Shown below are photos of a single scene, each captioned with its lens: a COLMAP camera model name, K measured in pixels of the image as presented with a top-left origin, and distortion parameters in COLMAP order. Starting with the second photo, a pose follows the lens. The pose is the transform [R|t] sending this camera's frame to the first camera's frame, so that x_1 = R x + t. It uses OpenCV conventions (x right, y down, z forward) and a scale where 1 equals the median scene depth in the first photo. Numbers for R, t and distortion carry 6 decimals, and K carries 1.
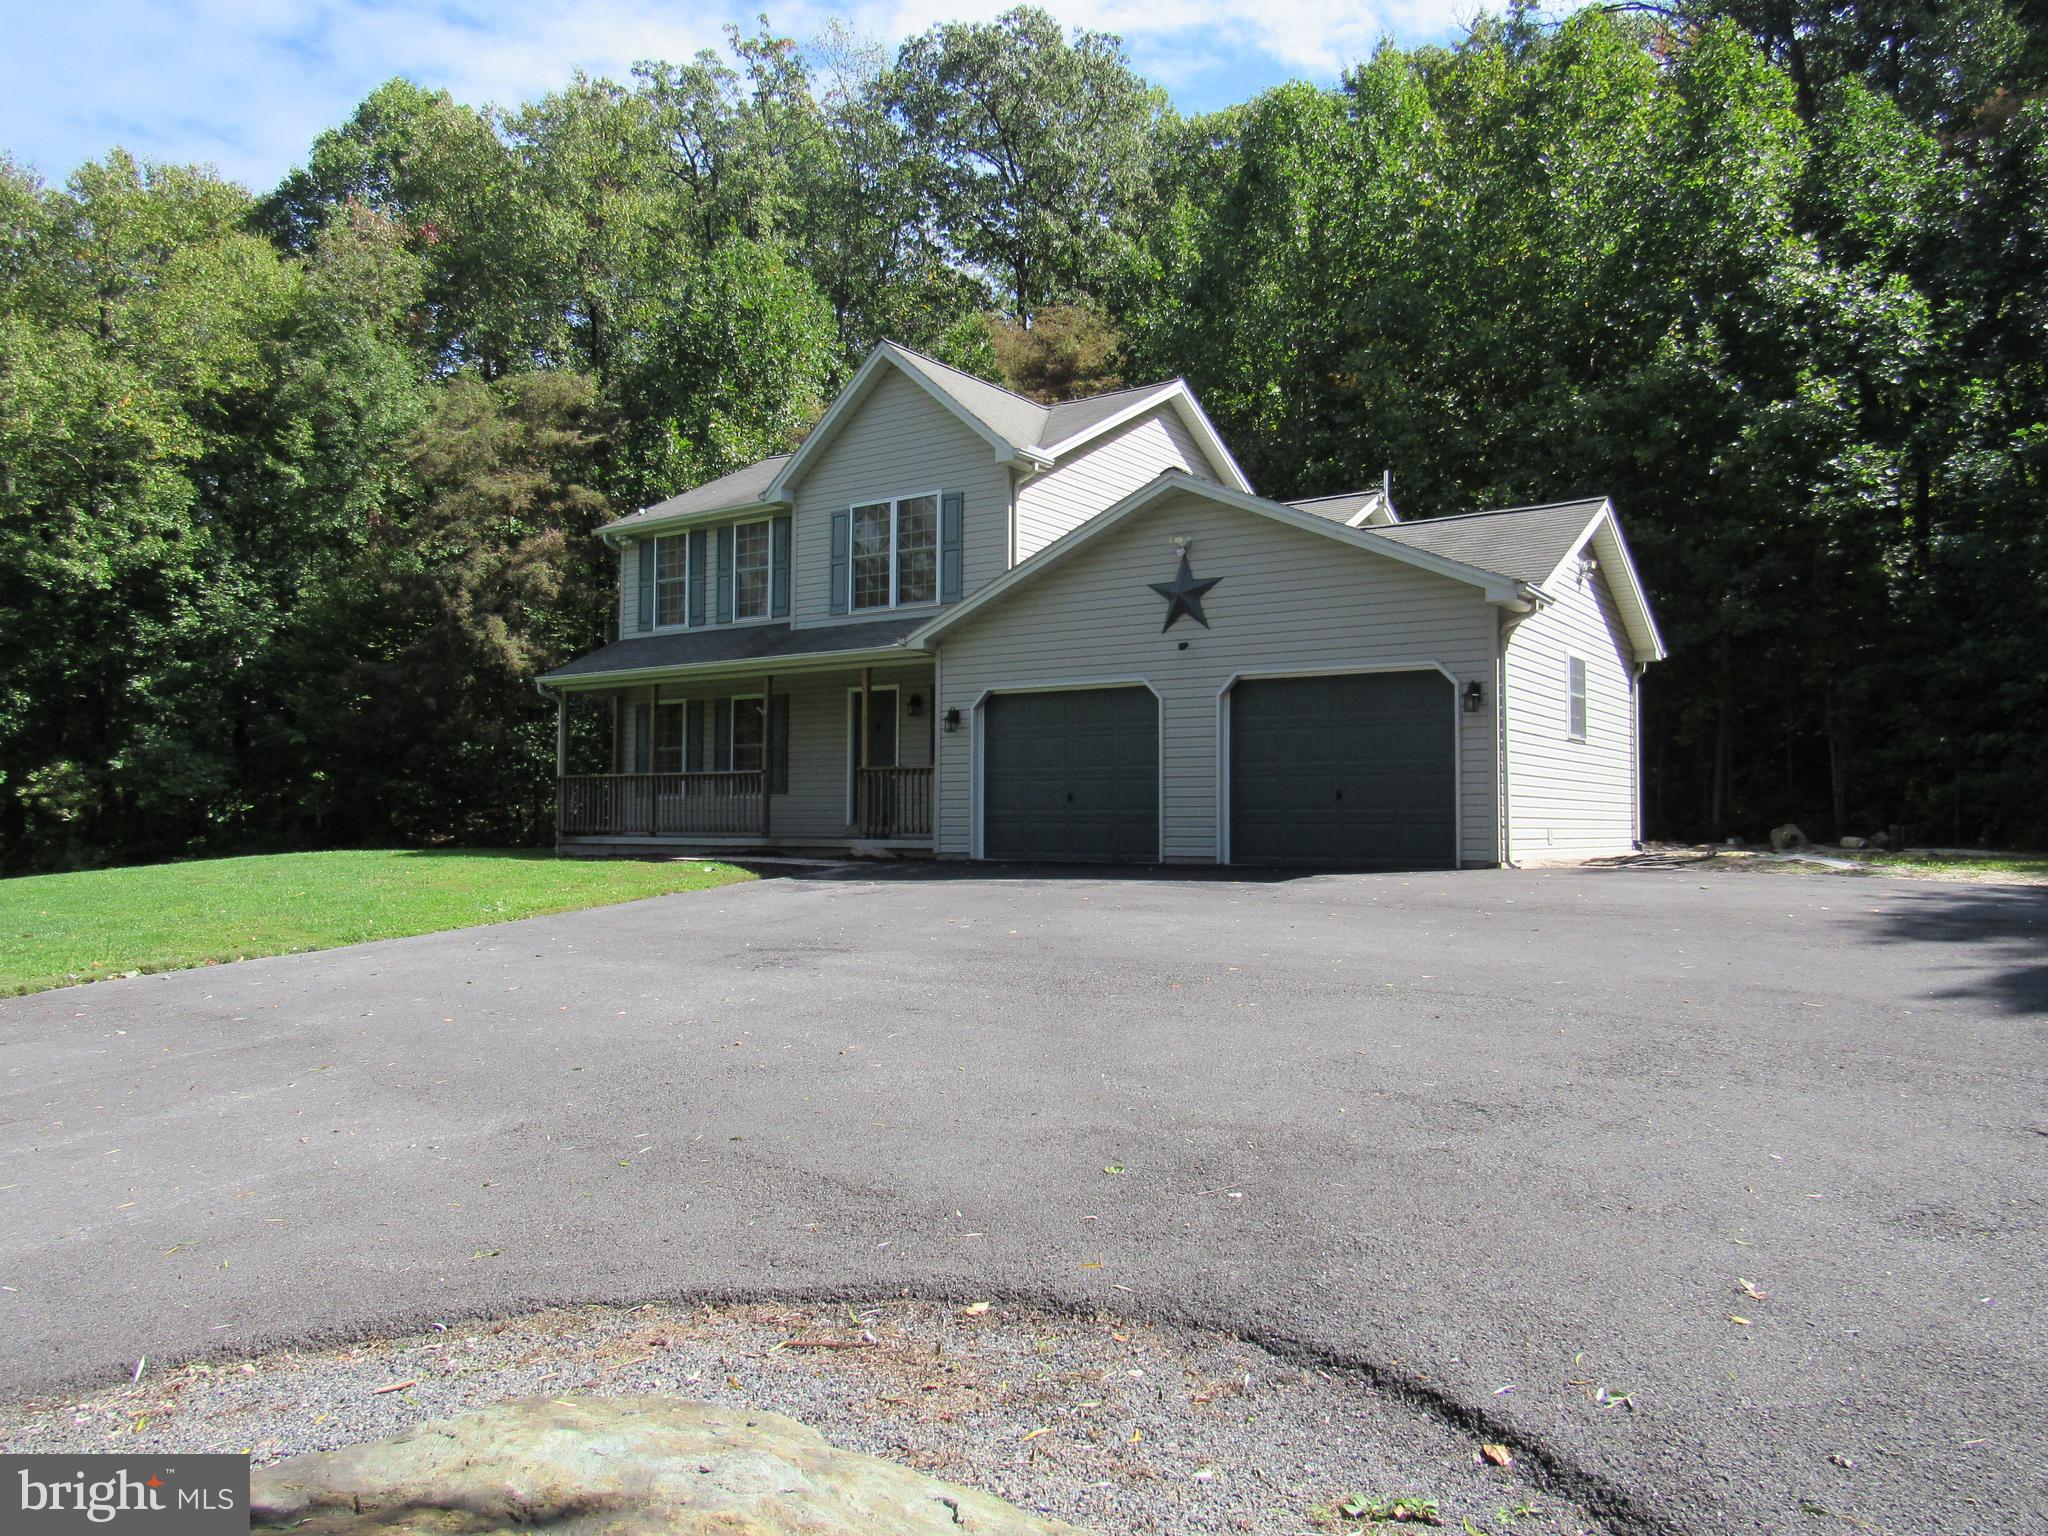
lens RADIAL K [[1467.9, 0, 1029.8], [0, 1467.9, 760.3], [0, 0, 1]] dist [-0.009509, 0.001349]
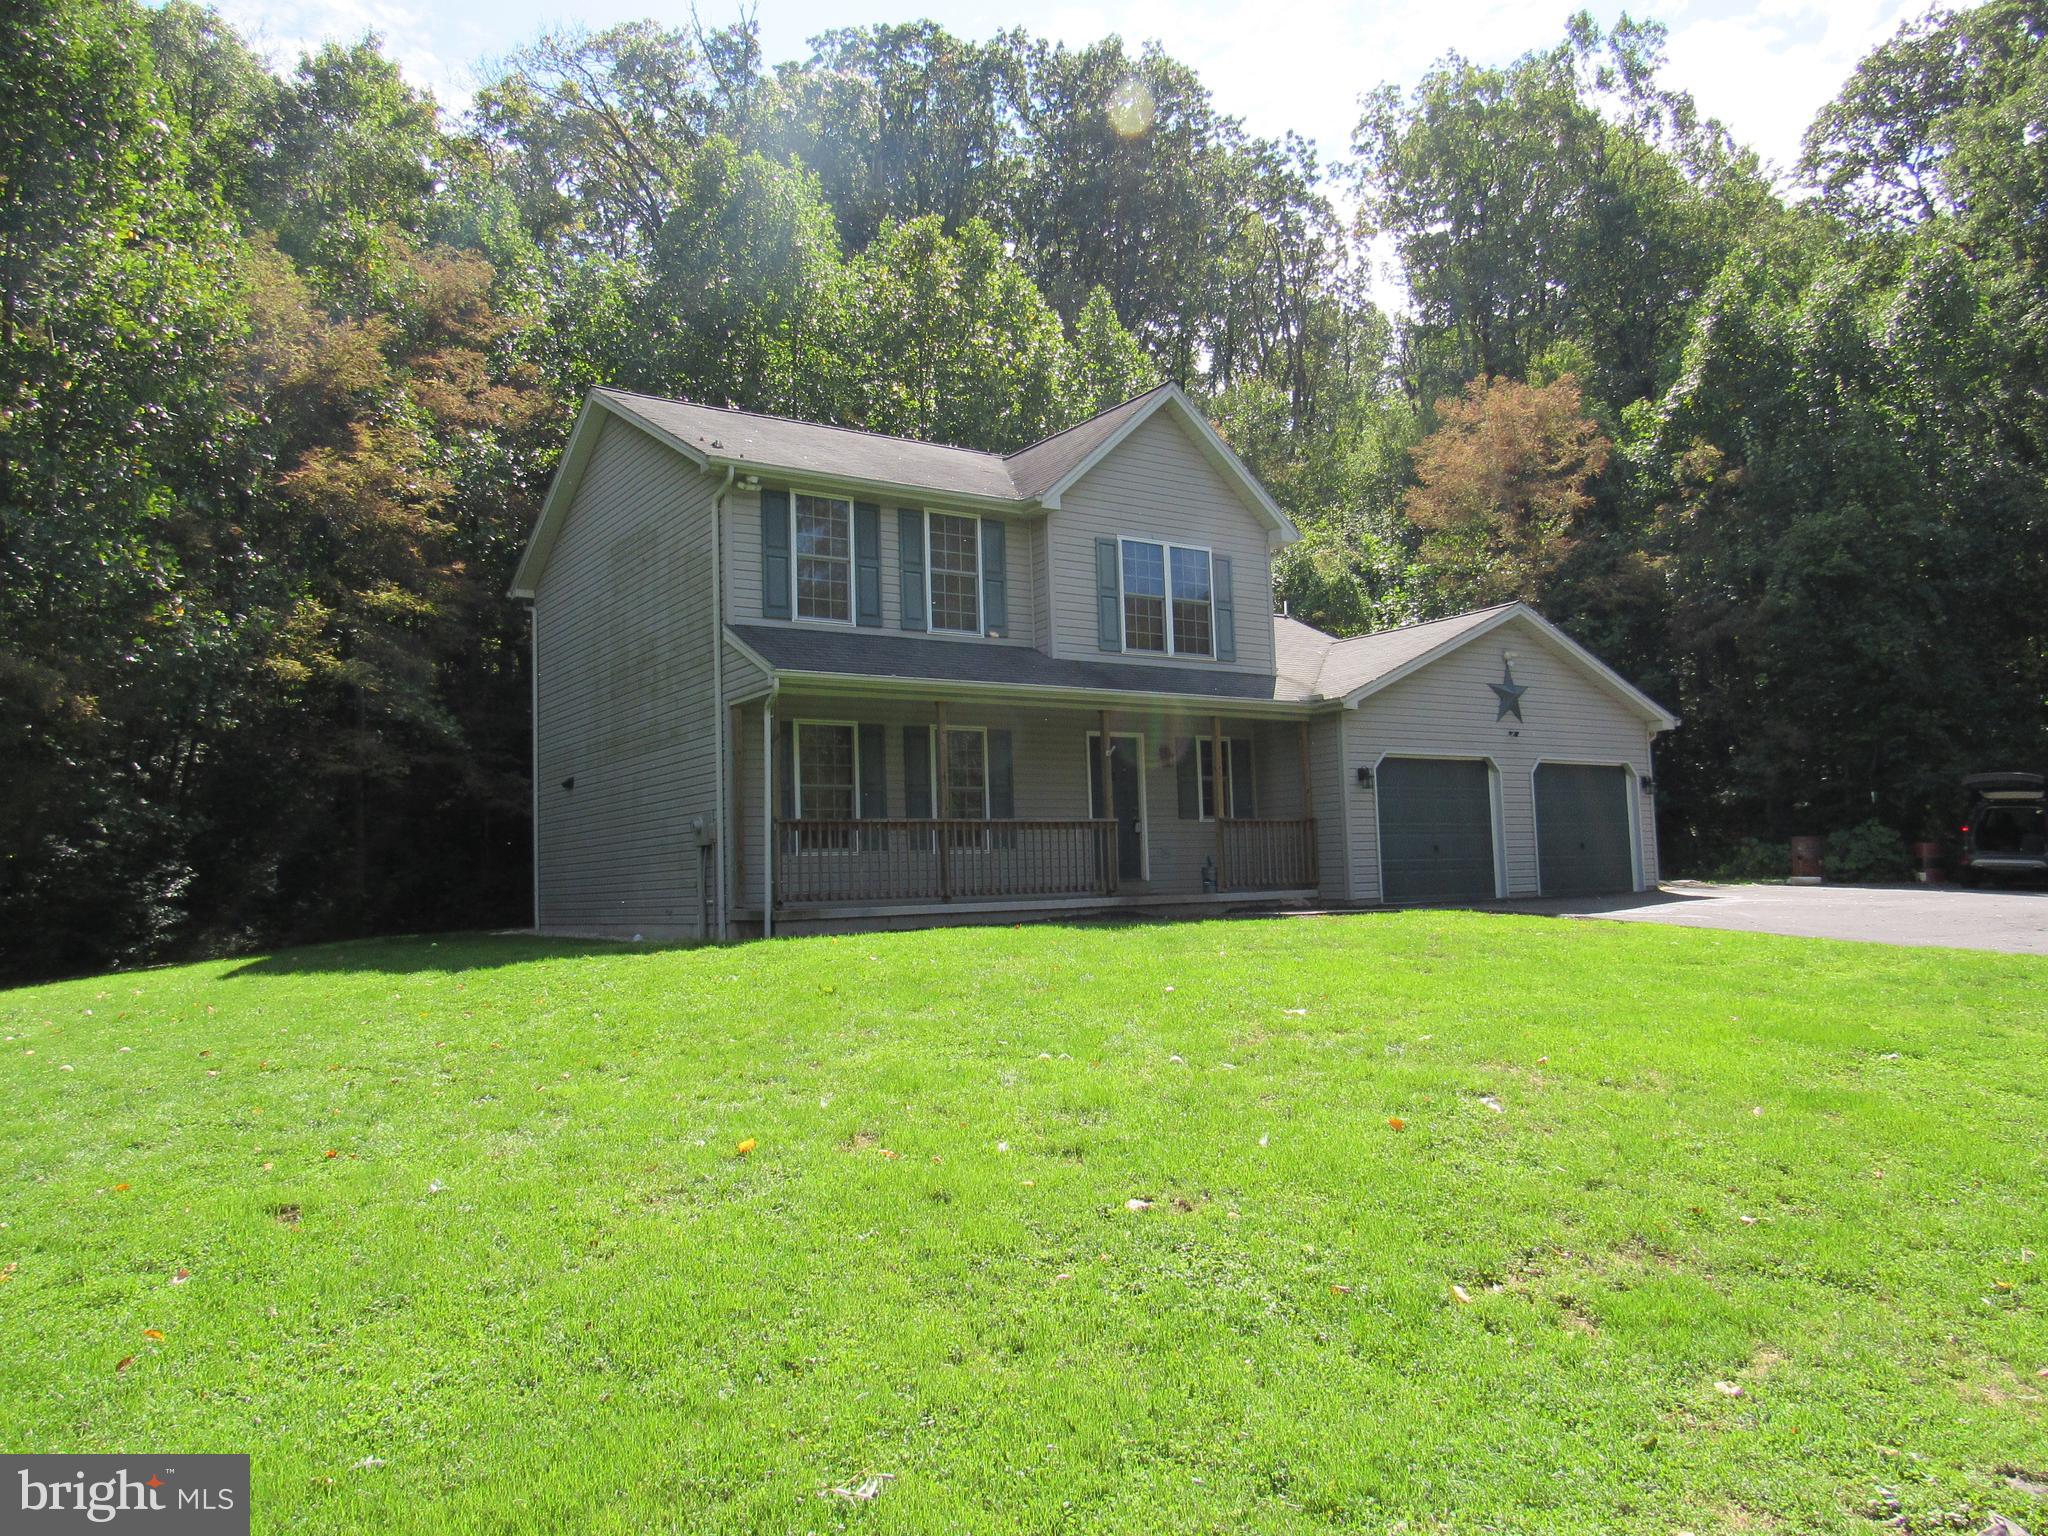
lens RADIAL K [[1467.9, 0, 1032.0], [0, 1467.9, 770.7], [0, 0, 1]] dist [-0.009509, 0.001349]
pose [[0.356015, 0.045855, 0.933355, -0.838023], [-0.016581, 0.998948, -0.042753, 0.013148], [-0.934333, -0.000256, 0.356400, 0.600166]]
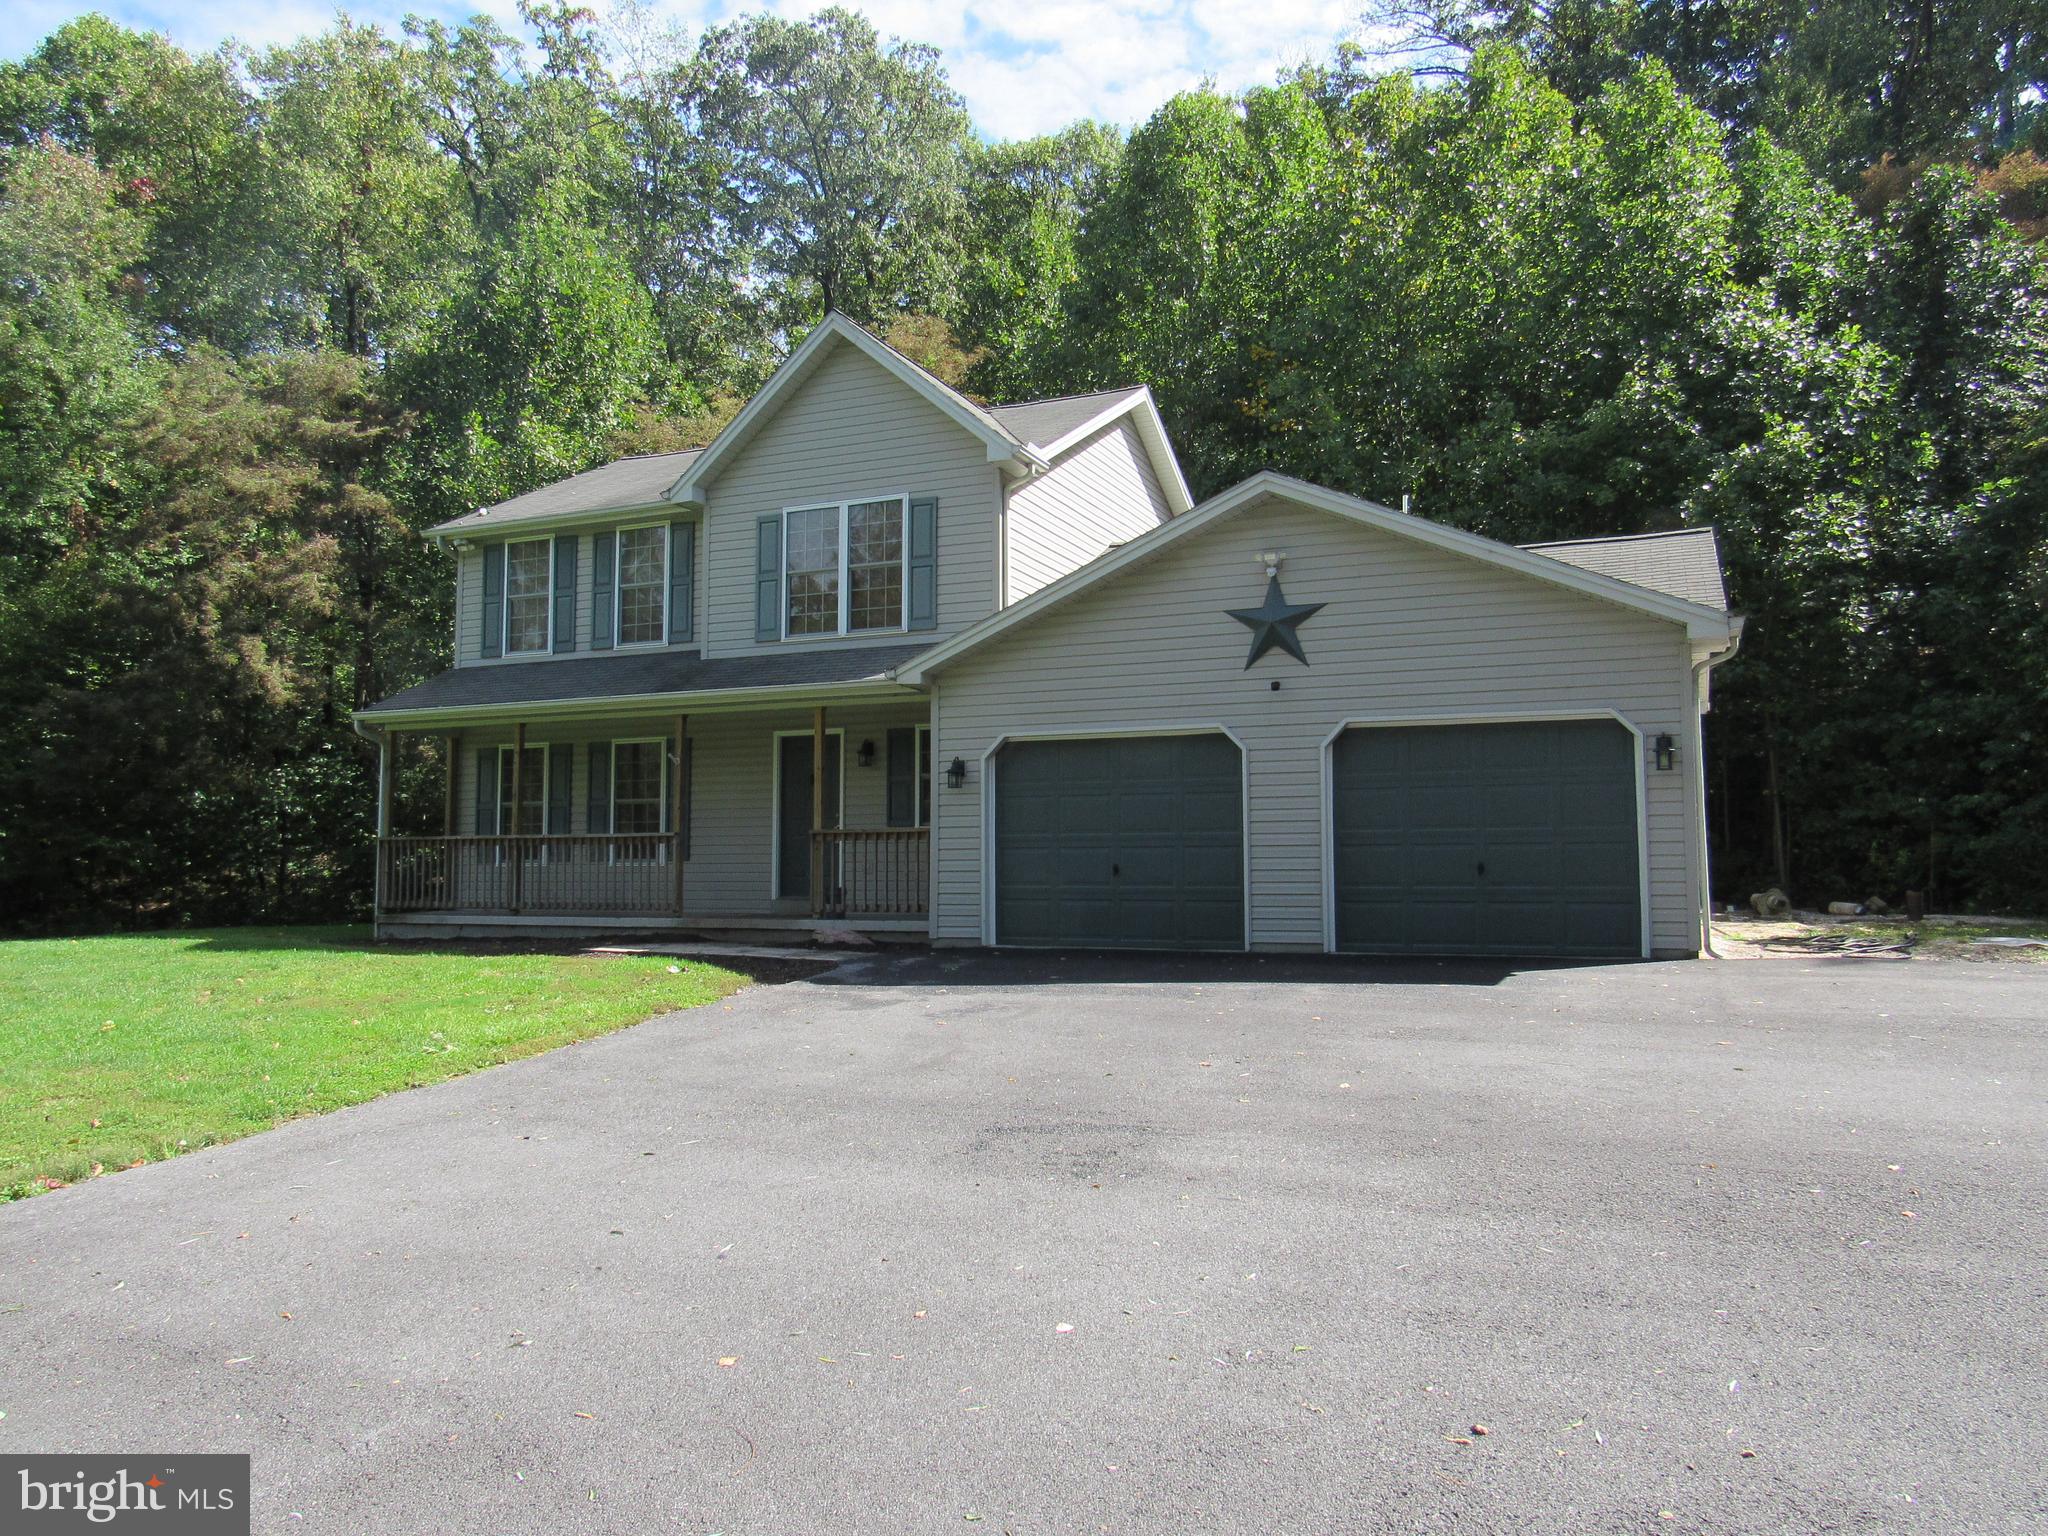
lens RADIAL K [[1467.9, 0, 1028.5], [0, 1467.9, 760.4], [0, 0, 1]] dist [-0.009509, 0.001349]
pose [[0.980809, 0.009961, 0.194715, -0.122211], [-0.003624, 0.999453, -0.032876, -0.005677], [-0.194936, 0.031540, 0.980309, 0.144419]]
